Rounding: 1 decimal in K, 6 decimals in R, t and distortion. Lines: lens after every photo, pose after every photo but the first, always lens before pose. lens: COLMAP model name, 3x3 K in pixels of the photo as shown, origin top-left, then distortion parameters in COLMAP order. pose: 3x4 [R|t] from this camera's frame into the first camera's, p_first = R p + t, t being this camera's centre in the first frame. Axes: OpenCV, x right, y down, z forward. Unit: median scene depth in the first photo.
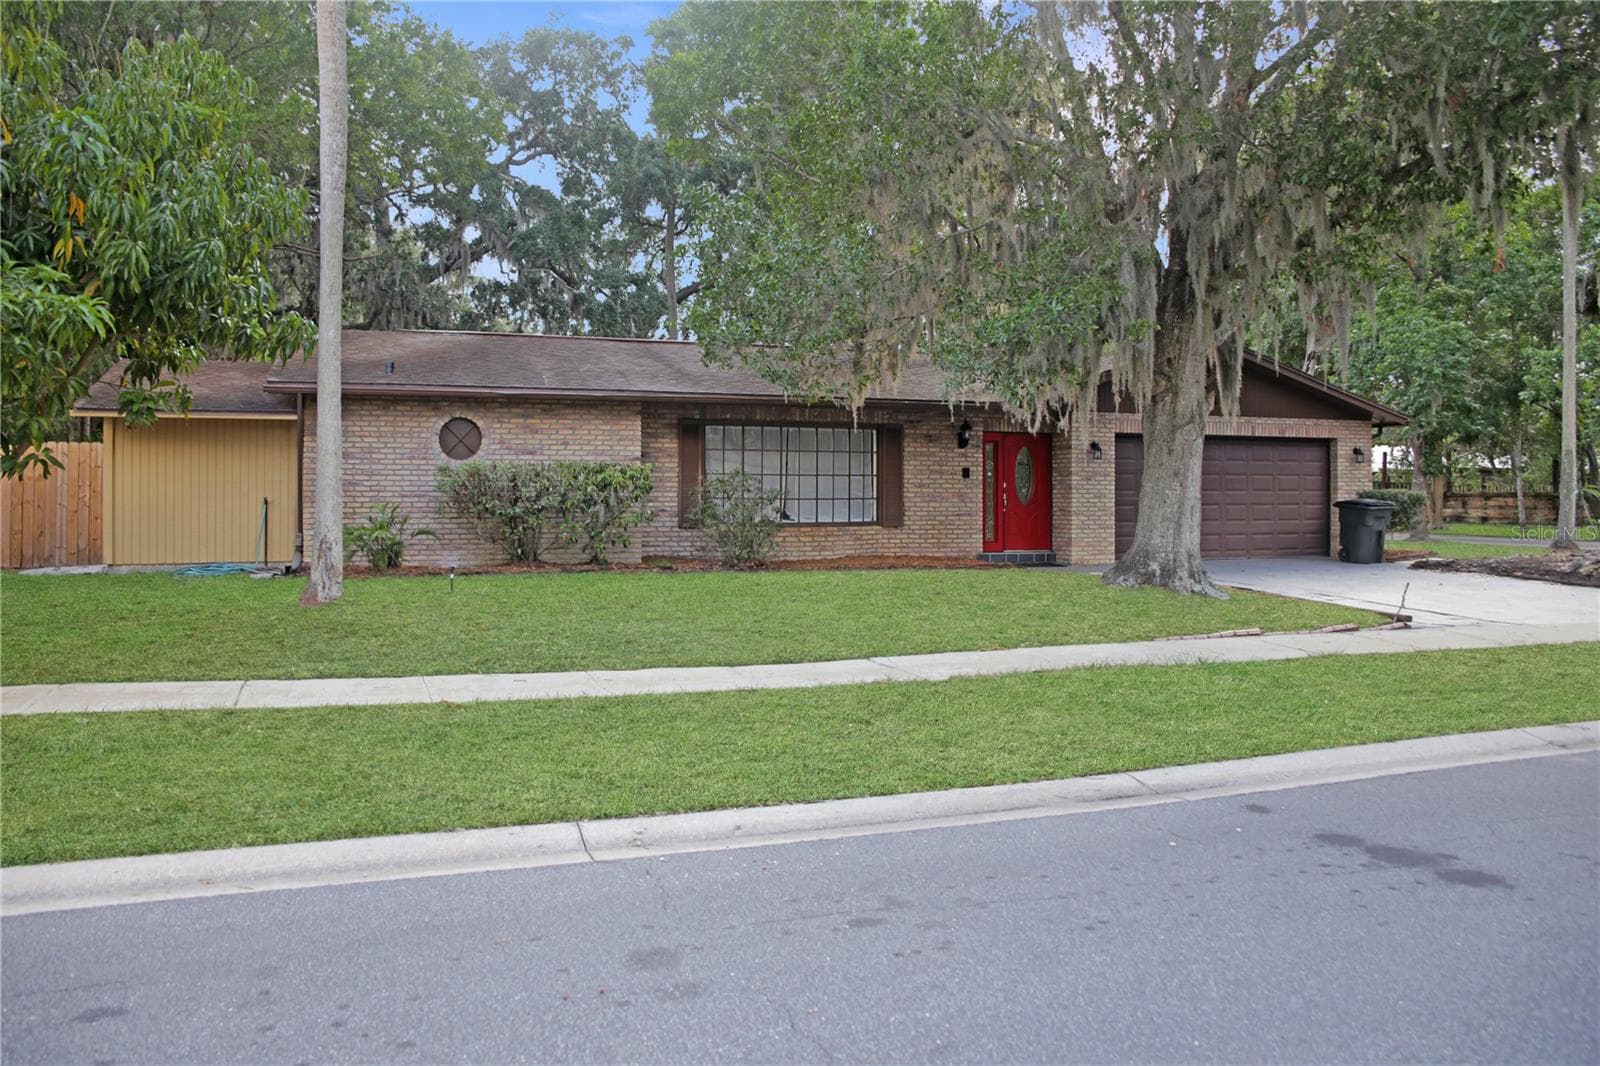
lens RADIAL K [[1249.3, 0, 816.7], [0, 1249.3, 488.5], [0, 0, 1]] dist [-0.031160, 0.072224]
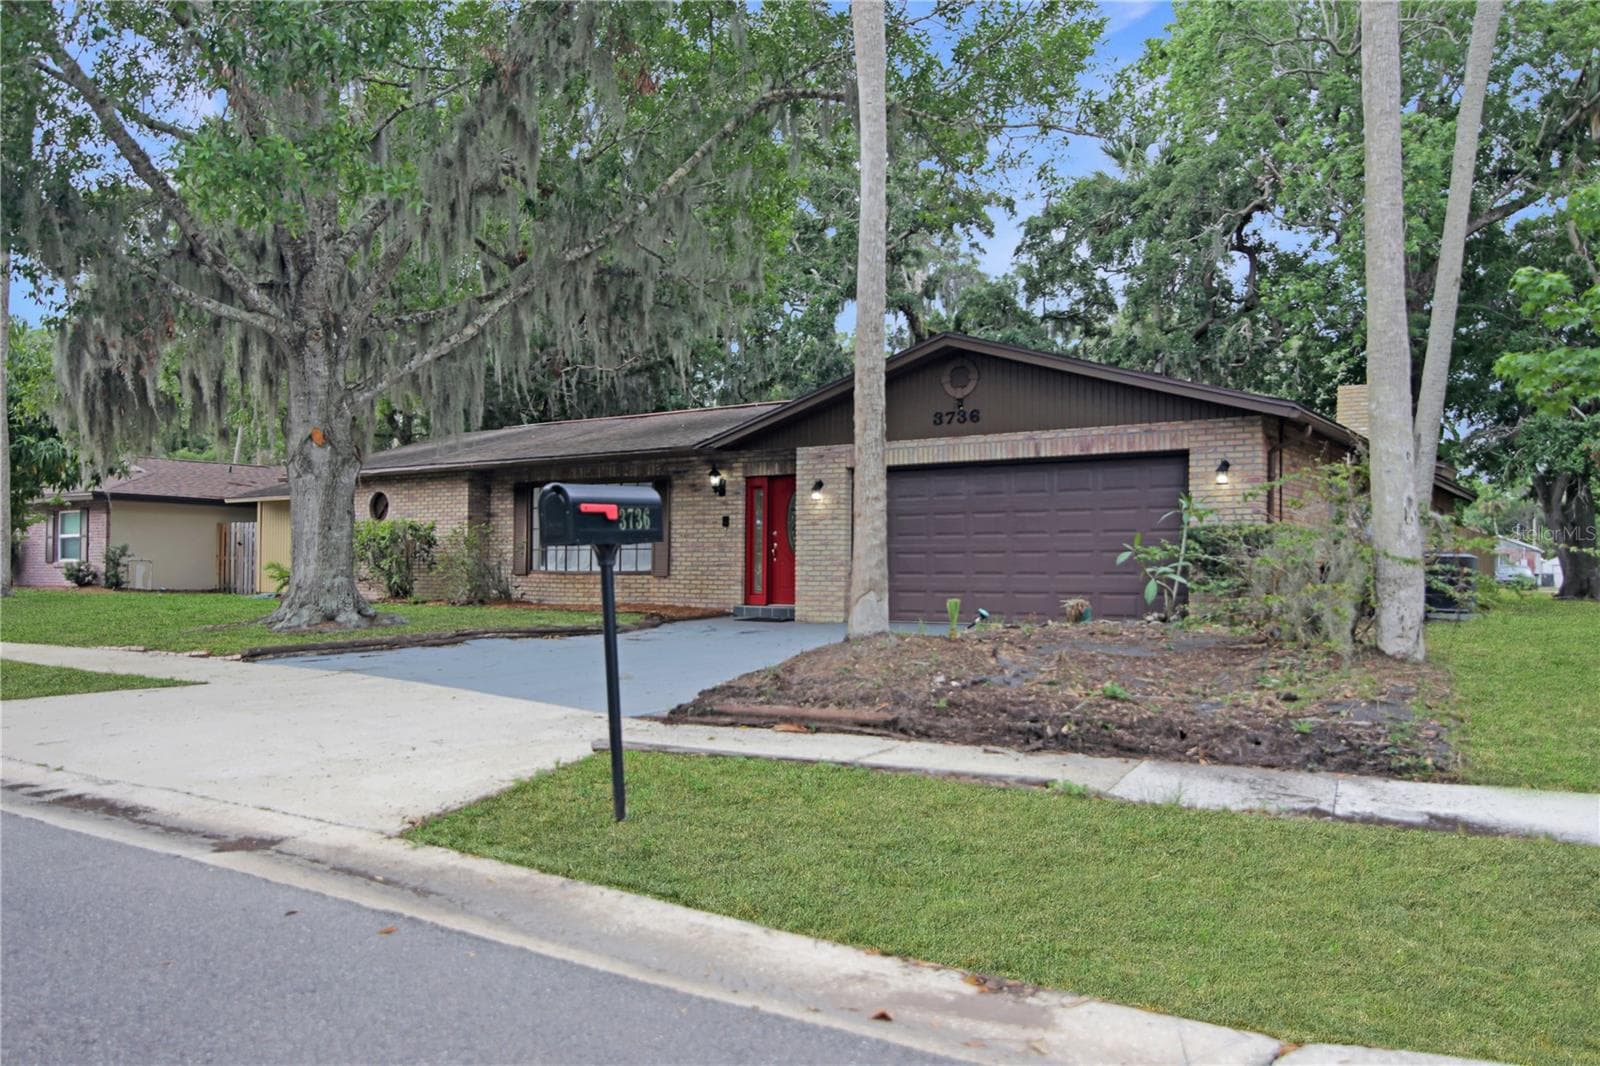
lens RADIAL K [[1249.3, 0, 802.9], [0, 1249.3, 545.7], [0, 0, 1]] dist [-0.031160, 0.072224]
pose [[0.554392, -0.018392, -0.832052, 0.976634], [-0.001733, 0.999728, -0.023253, 0.029245], [0.832254, 0.014334, 0.554210, 0.535768]]
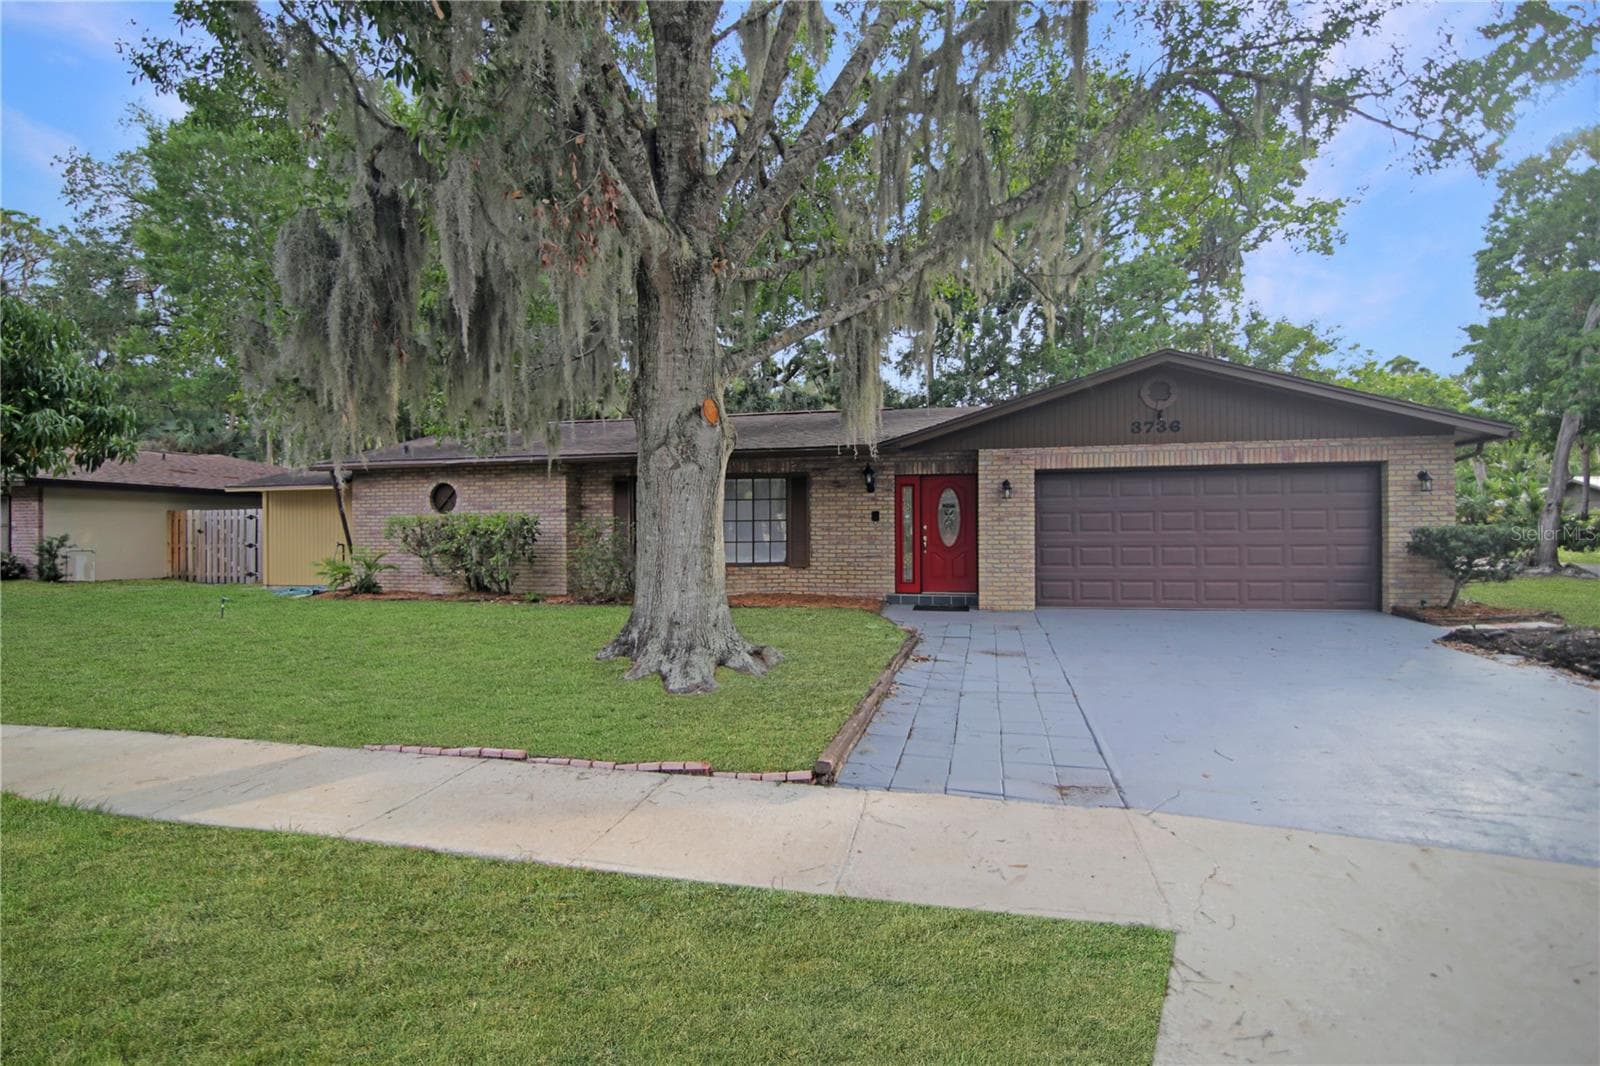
lens RADIAL K [[742.6, 0, 798.6], [0, 742.6, 529.0], [0, 0, 1]] dist [-0.013943, 0.000327]
pose [[0.830622, -0.010558, -0.556736, 0.421998], [0.010141, 0.999941, -0.003832, 0.000042], [0.556744, -0.002463, 0.830680, 0.466784]]
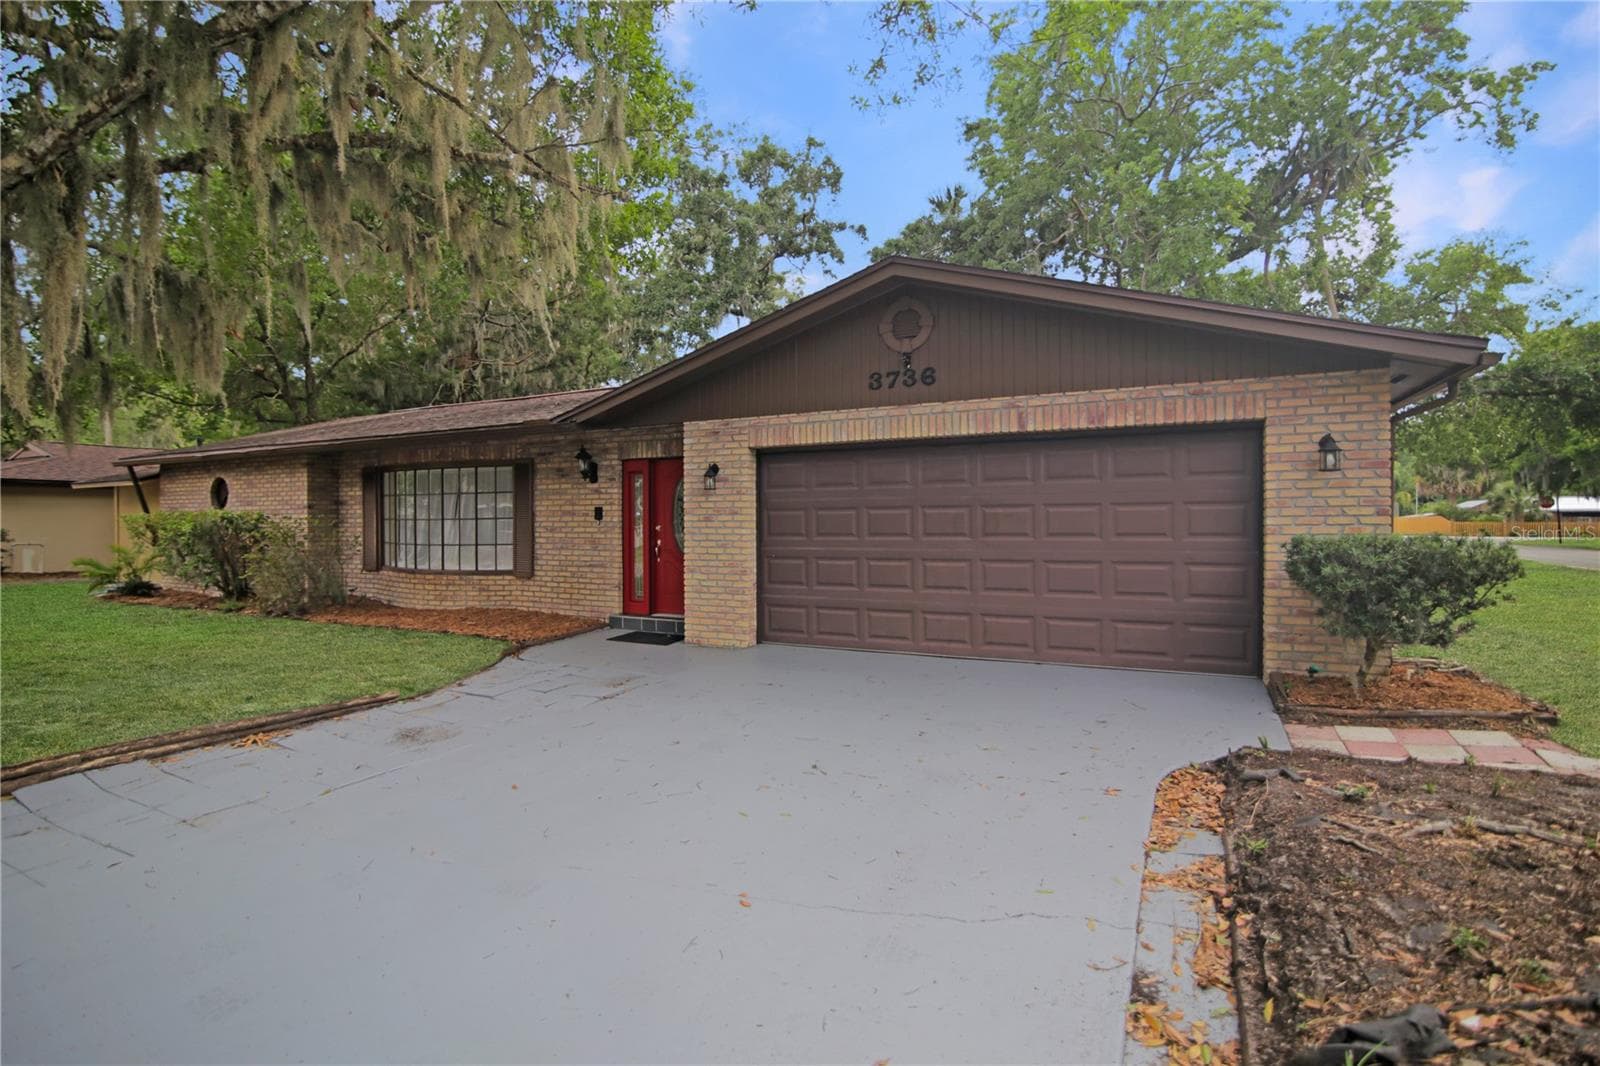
lens RADIAL K [[742.6, 0, 811.2], [0, 742.6, 520.3], [0, 0, 1]] dist [-0.013943, 0.000327]
pose [[0.682790, -0.005594, -0.730593, 0.575147], [0.011757, 0.999925, 0.003332, -0.008184], [0.730520, -0.010865, 0.682805, 0.799895]]
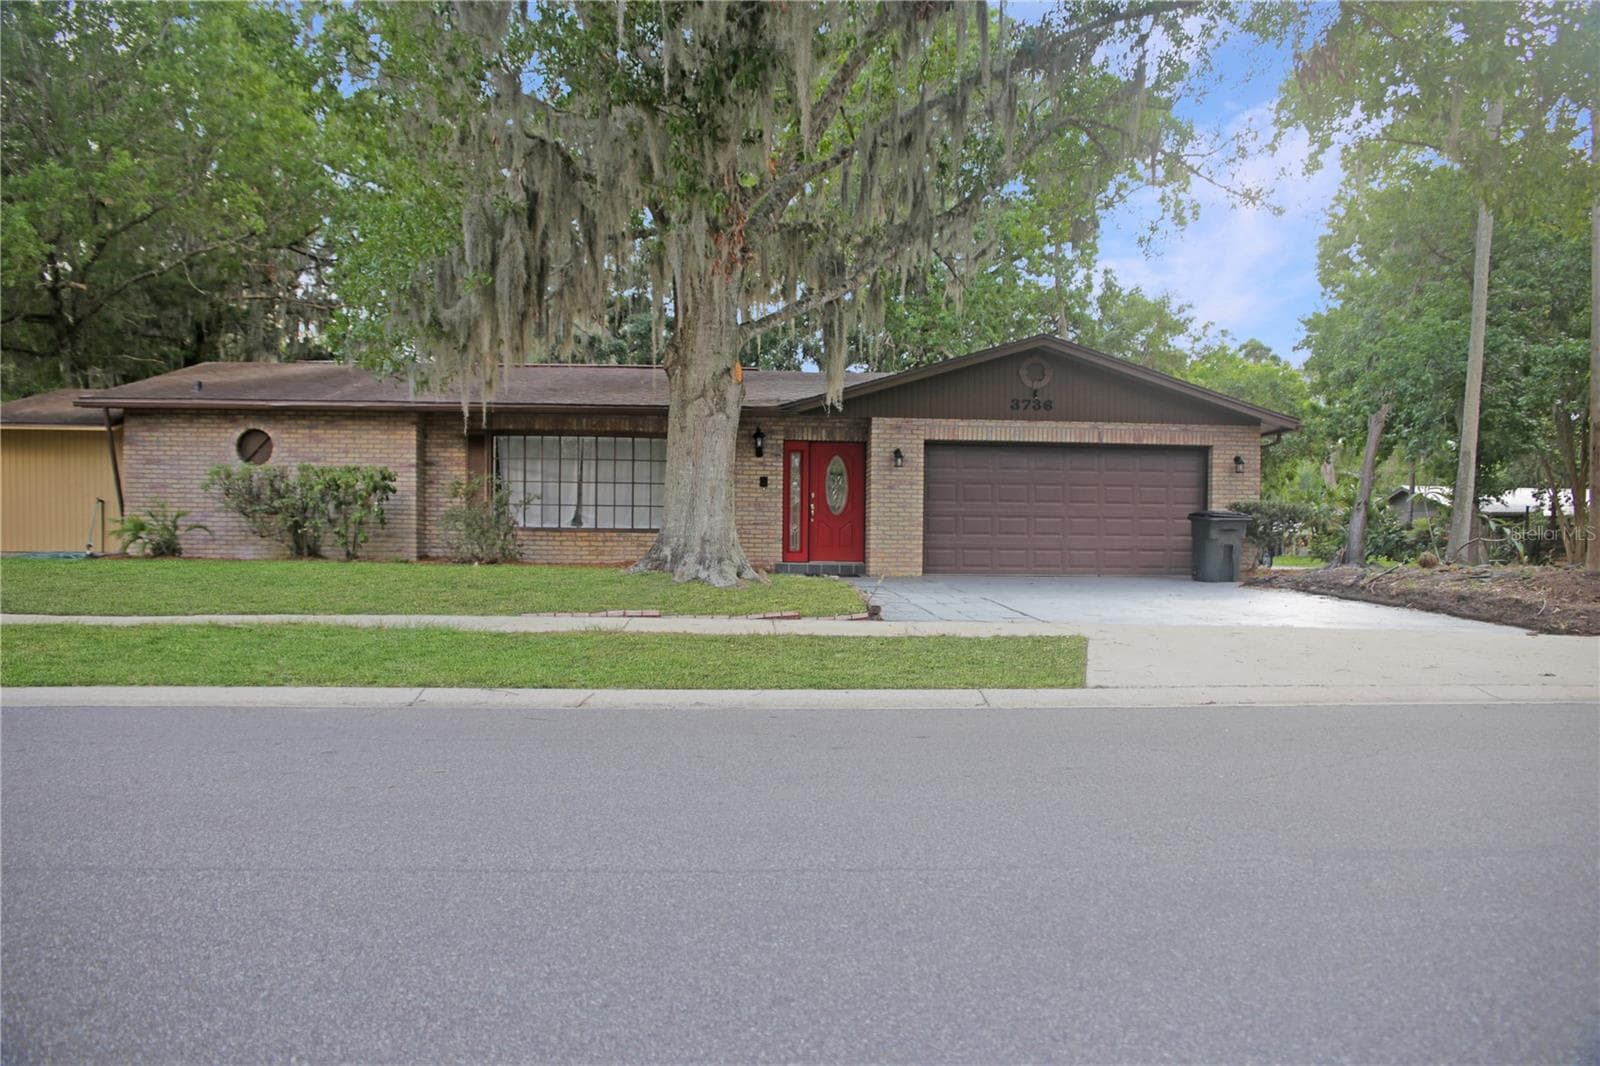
lens RADIAL K [[1116.2, 0, 794.0], [0, 1116.2, 570.6], [0, 0, 1]] dist [-0.083360, 0.046224]
pose [[0.954092, 0.014985, -0.299139, 0.423386], [-0.008338, 0.999689, 0.023484, 0.038864], [0.299398, -0.019912, 0.953920, 0.158619]]
